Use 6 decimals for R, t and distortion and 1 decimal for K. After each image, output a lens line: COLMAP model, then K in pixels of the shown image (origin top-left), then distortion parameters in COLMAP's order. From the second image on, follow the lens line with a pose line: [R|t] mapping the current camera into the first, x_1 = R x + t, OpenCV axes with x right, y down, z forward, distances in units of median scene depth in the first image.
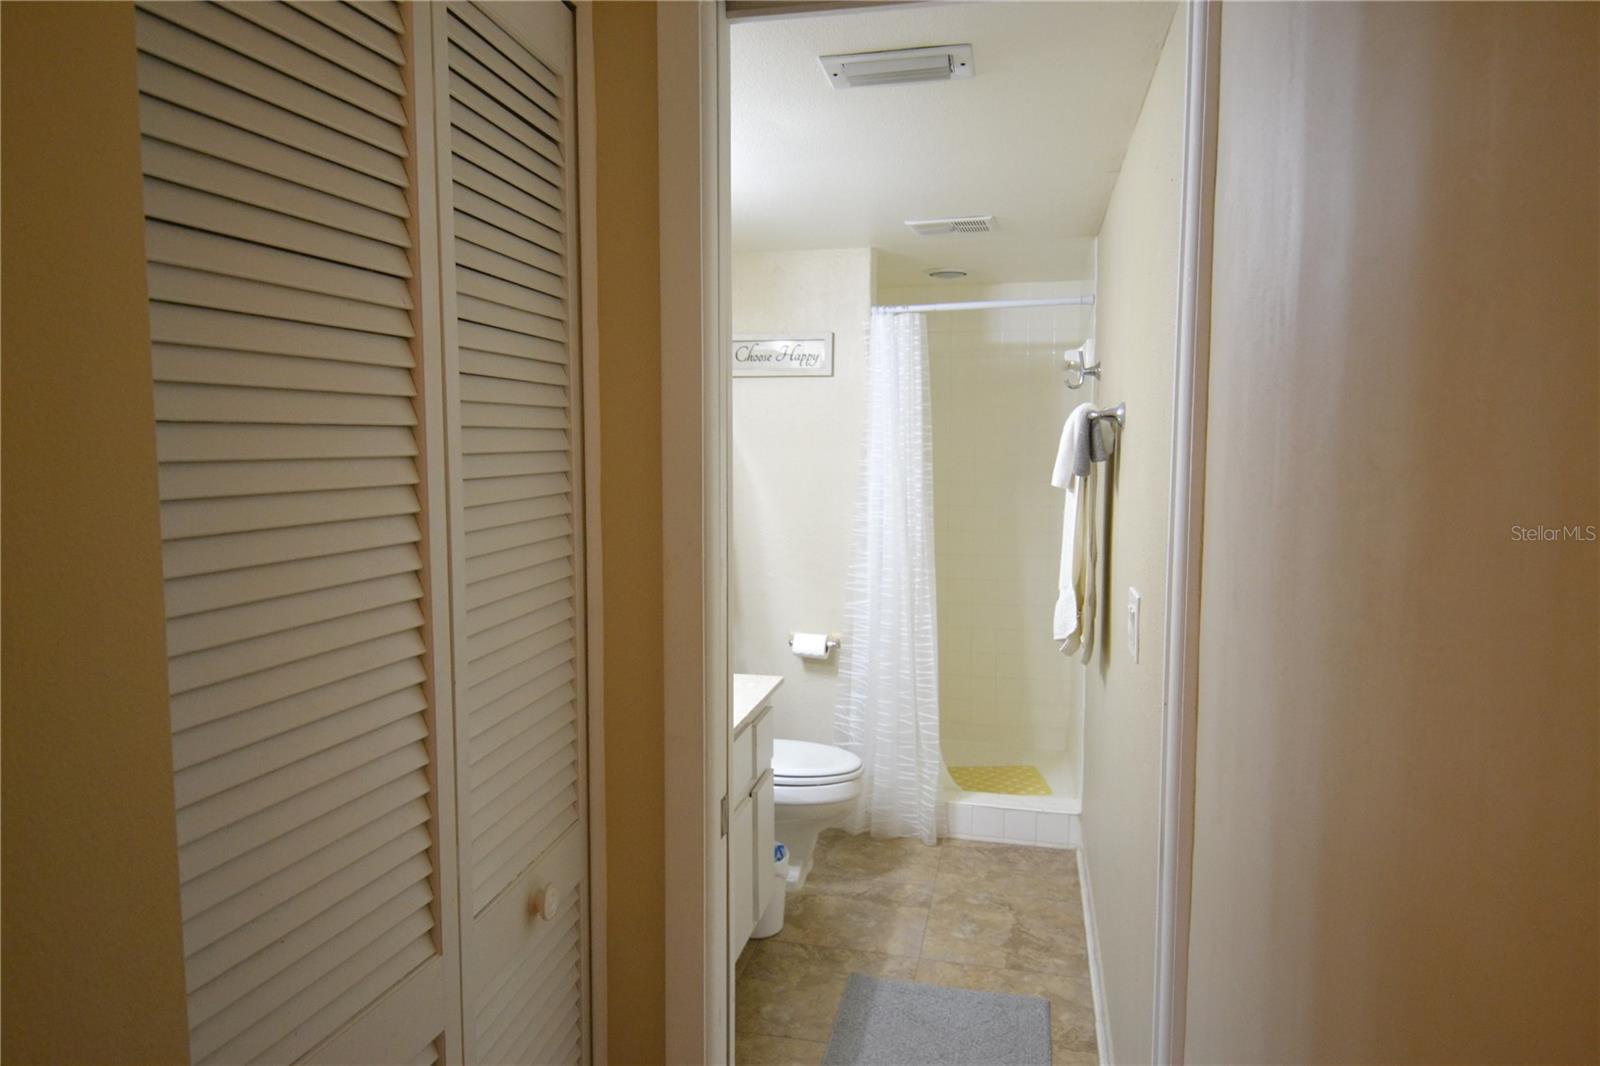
lens RADIAL K [[1042.4, 0, 796.6], [0, 1042.4, 527.7], [0, 0, 1]] dist [0.045644, -0.056577]
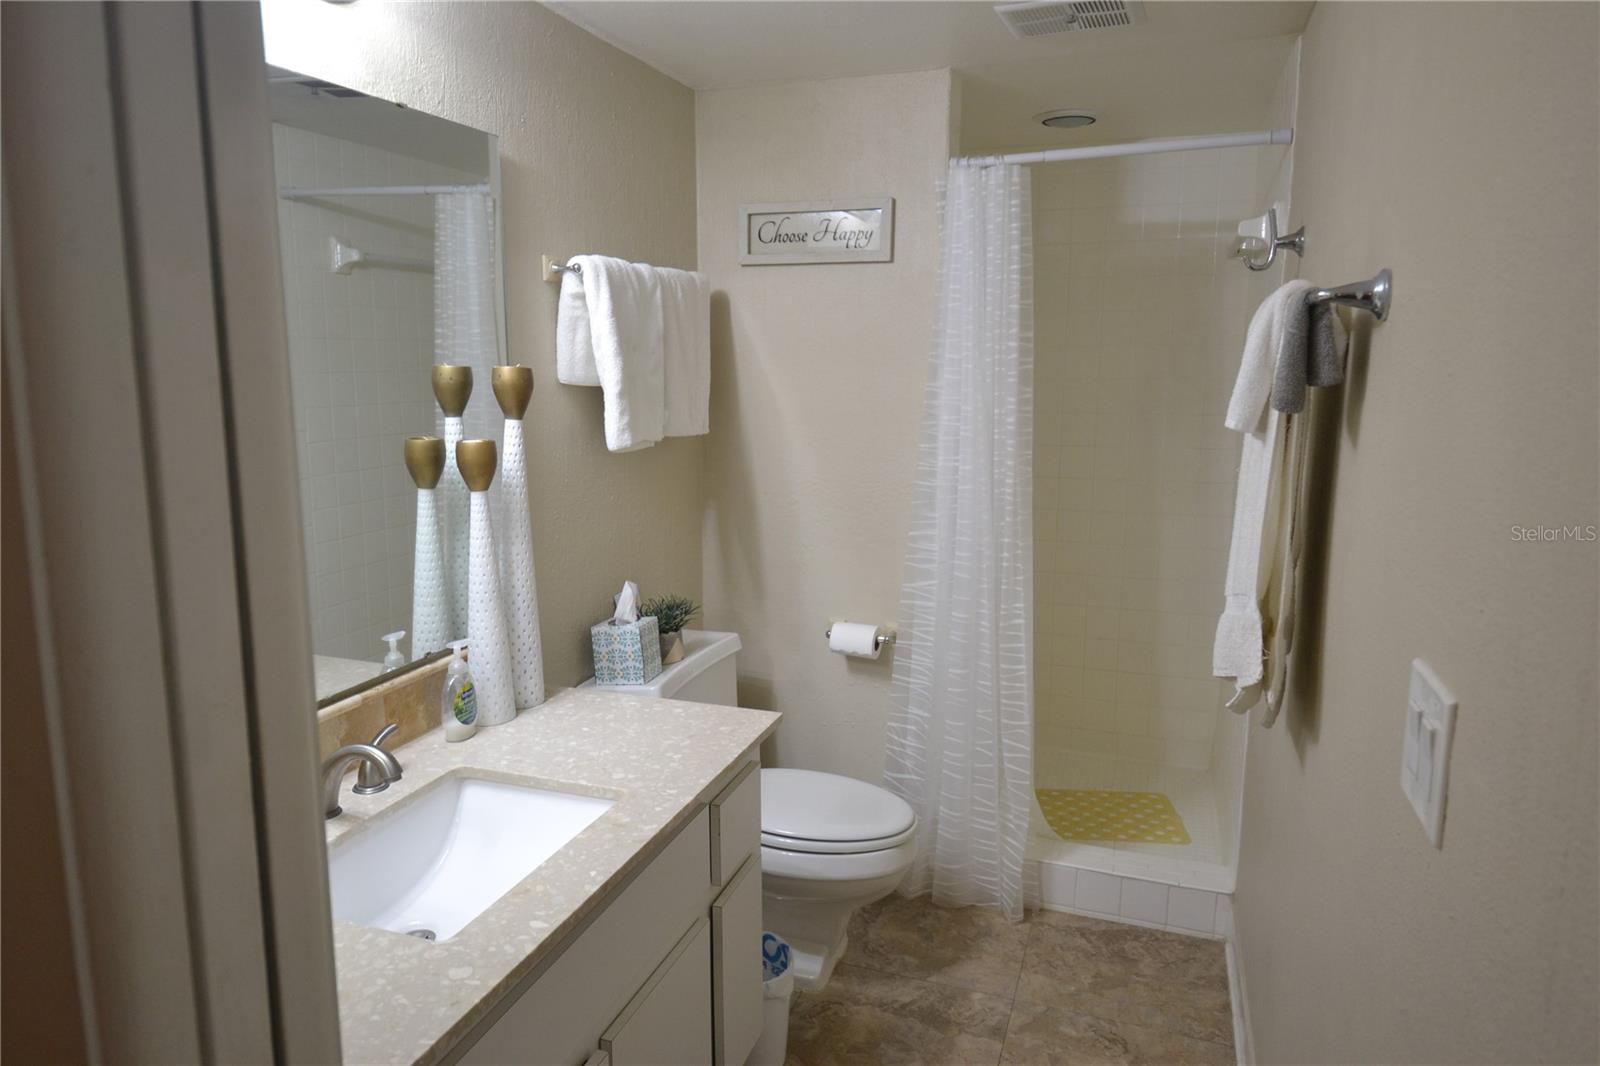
lens RADIAL K [[1042.4, 0, 796.6], [0, 1042.4, 527.7], [0, 0, 1]] dist [0.045644, -0.056577]
pose [[0.993185, 0.021567, -0.114531, 0.056015], [-0.013280, 0.997271, 0.072628, -0.017544], [0.115785, -0.070612, 0.990761, 0.287346]]
